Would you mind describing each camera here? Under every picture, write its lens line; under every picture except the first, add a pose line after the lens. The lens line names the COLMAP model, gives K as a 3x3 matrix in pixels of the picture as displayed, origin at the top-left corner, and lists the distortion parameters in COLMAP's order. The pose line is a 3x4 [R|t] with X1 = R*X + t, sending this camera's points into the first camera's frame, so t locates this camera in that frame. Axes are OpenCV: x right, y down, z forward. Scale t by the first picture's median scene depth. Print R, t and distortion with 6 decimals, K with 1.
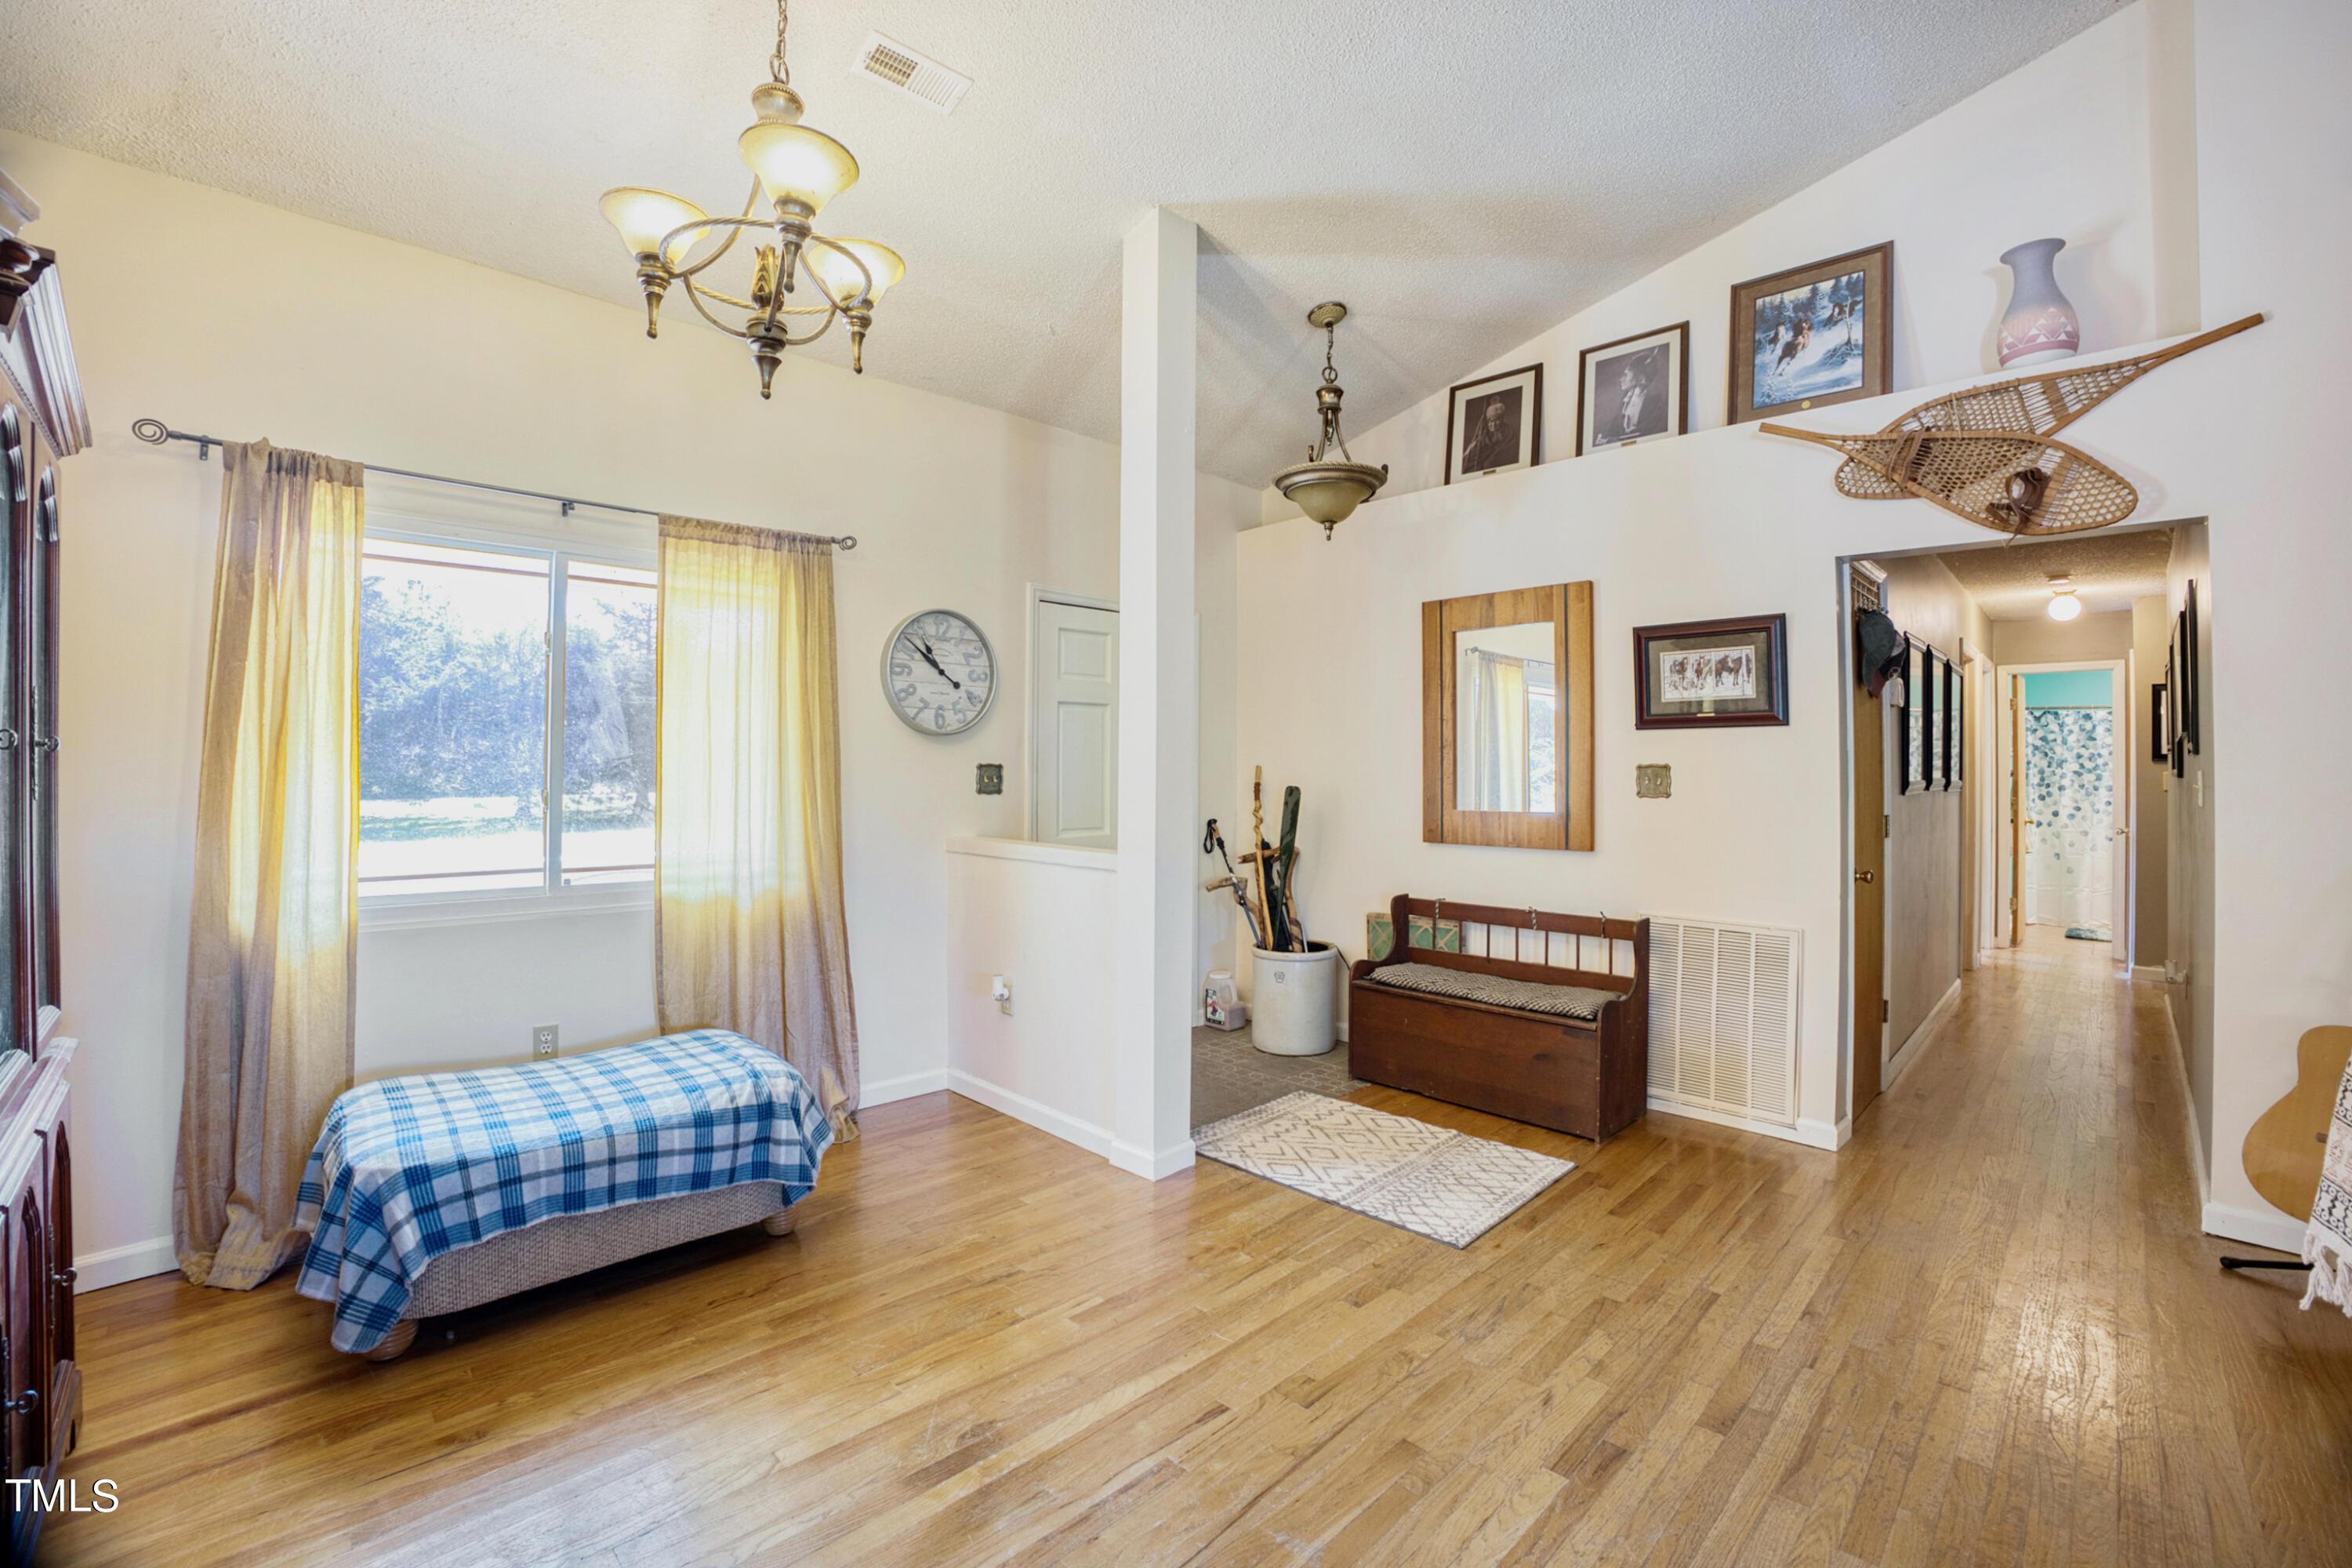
lens RADIAL K [[994.5, 0, 1177.7], [0, 994.5, 771.2], [0, 0, 1]] dist [-0.096956, 0.026291]
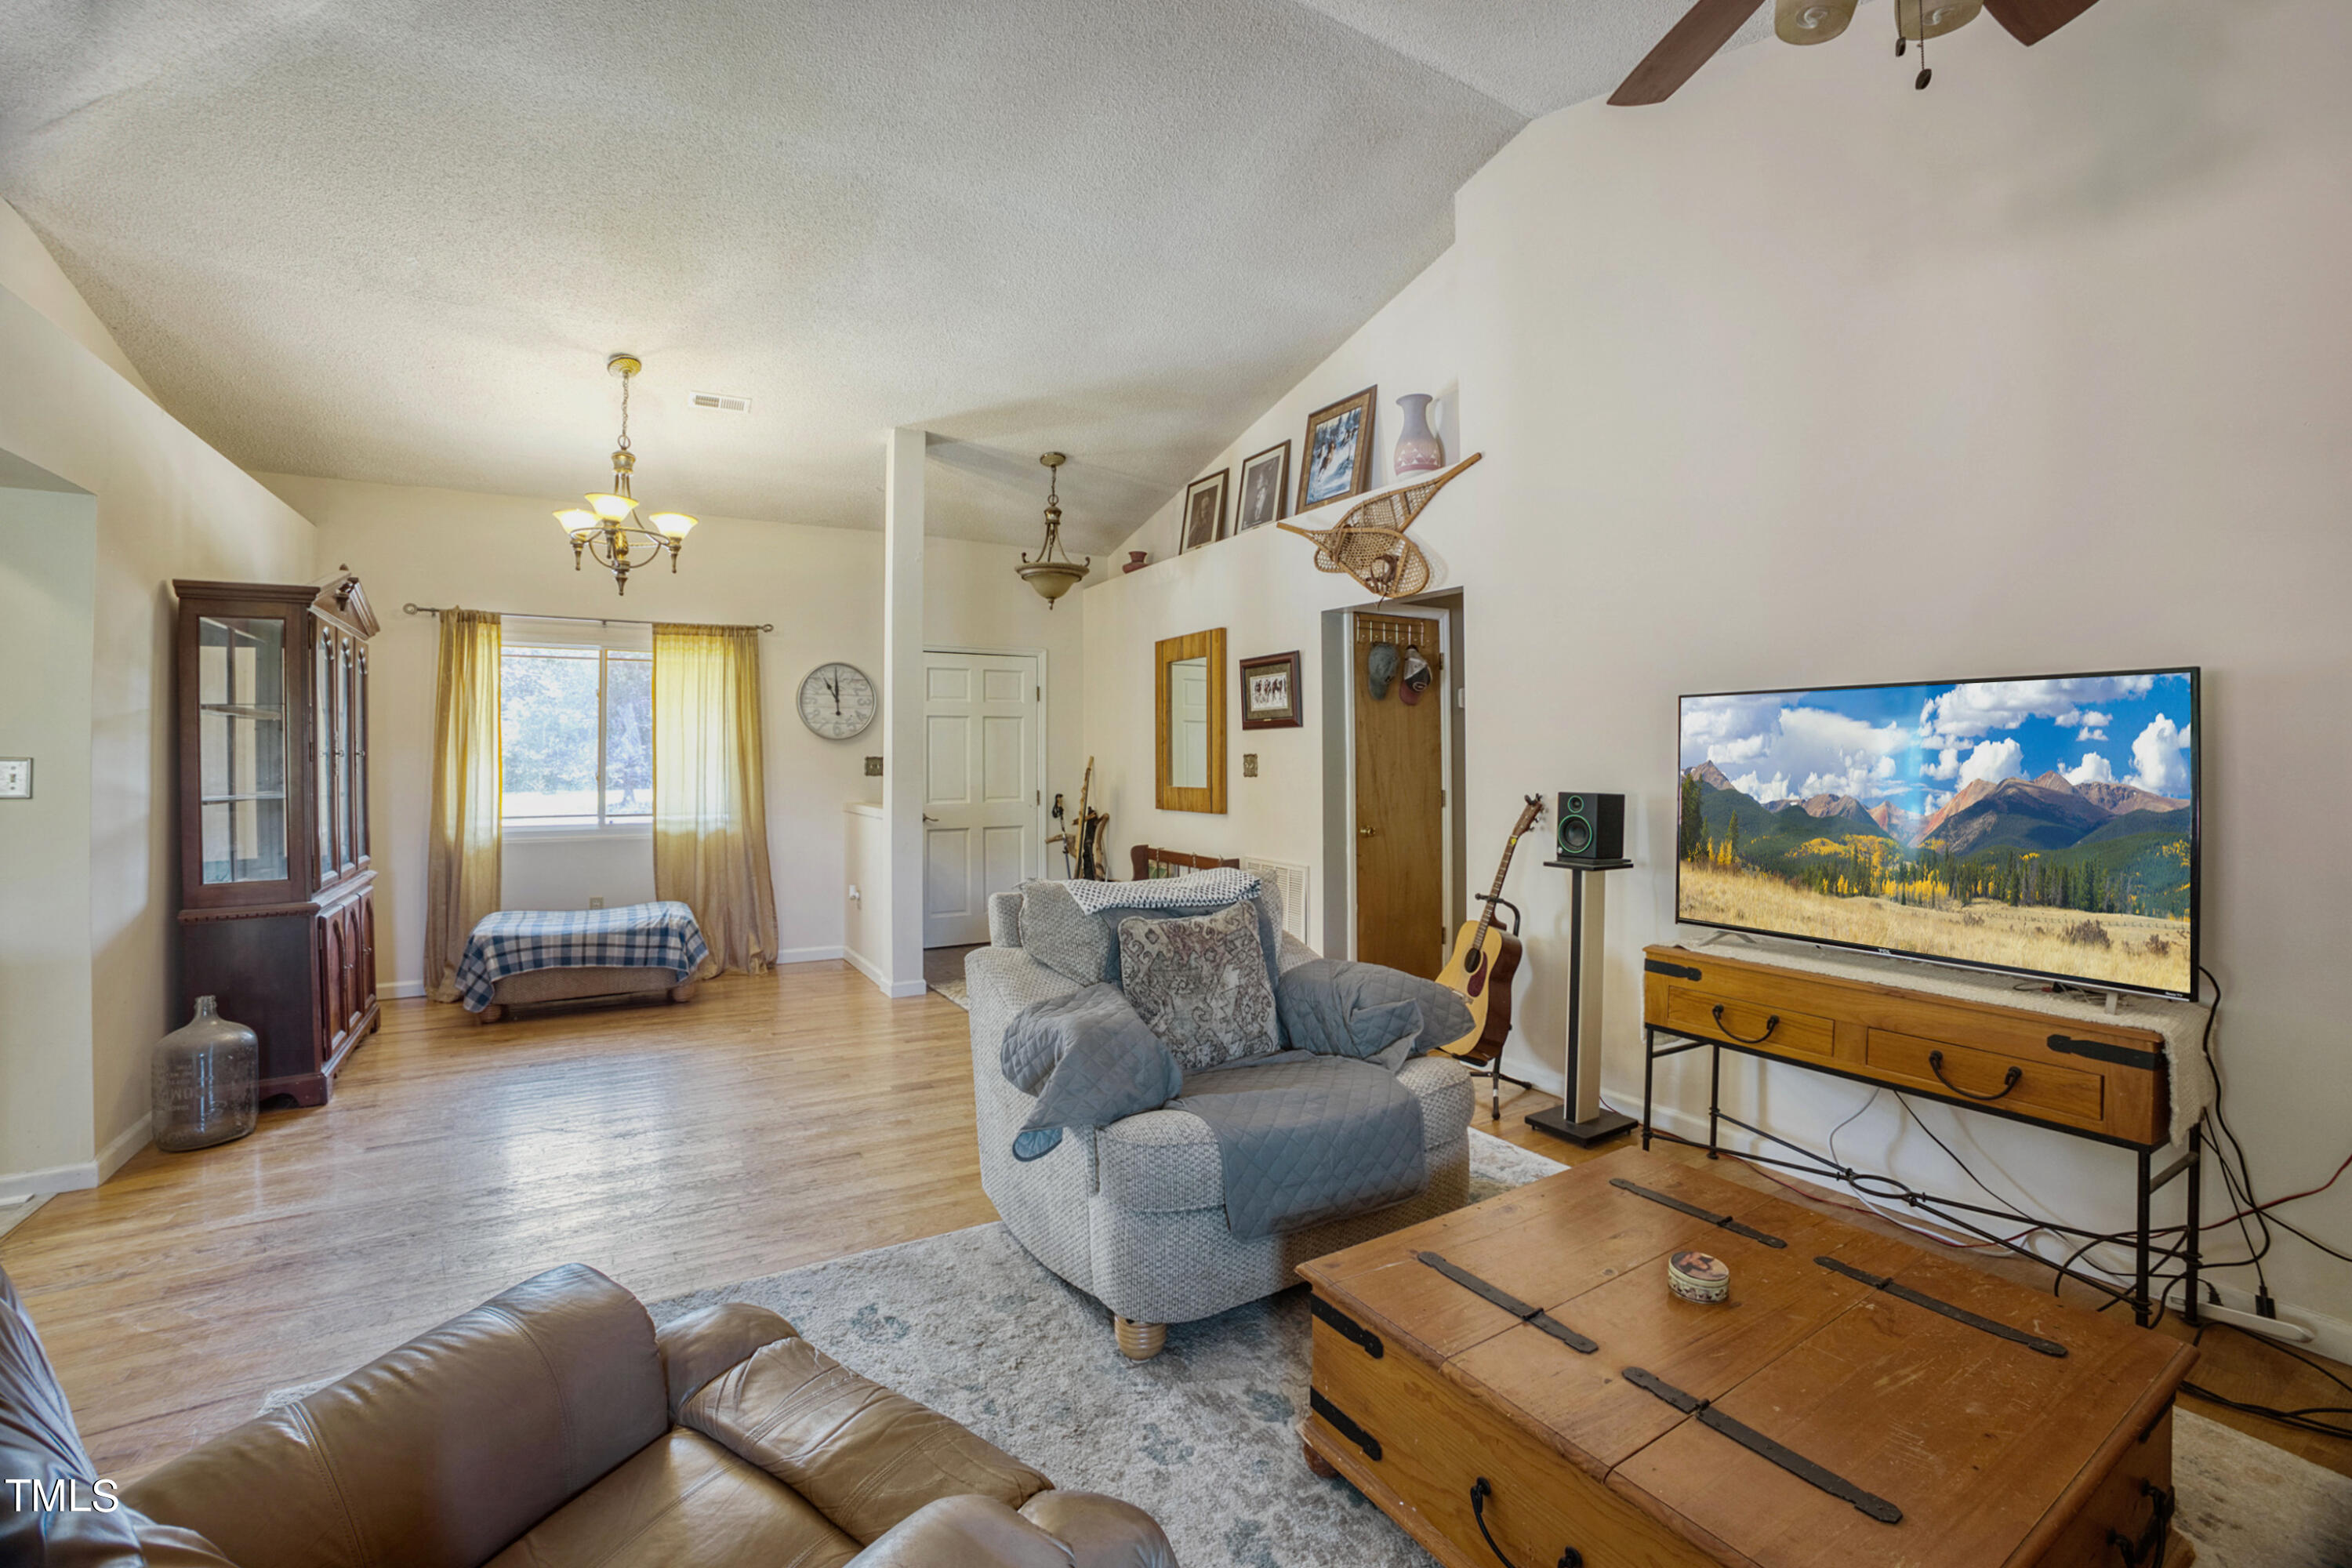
lens RADIAL K [[994.5, 0, 1177.7], [0, 994.5, 771.2], [0, 0, 1]] dist [-0.096956, 0.026291]
pose [[0.972346, -0.004606, -0.233498, 0.828606], [0.007050, 0.999929, 0.009632, 0.004487], [0.233437, -0.011012, 0.972310, -0.536286]]
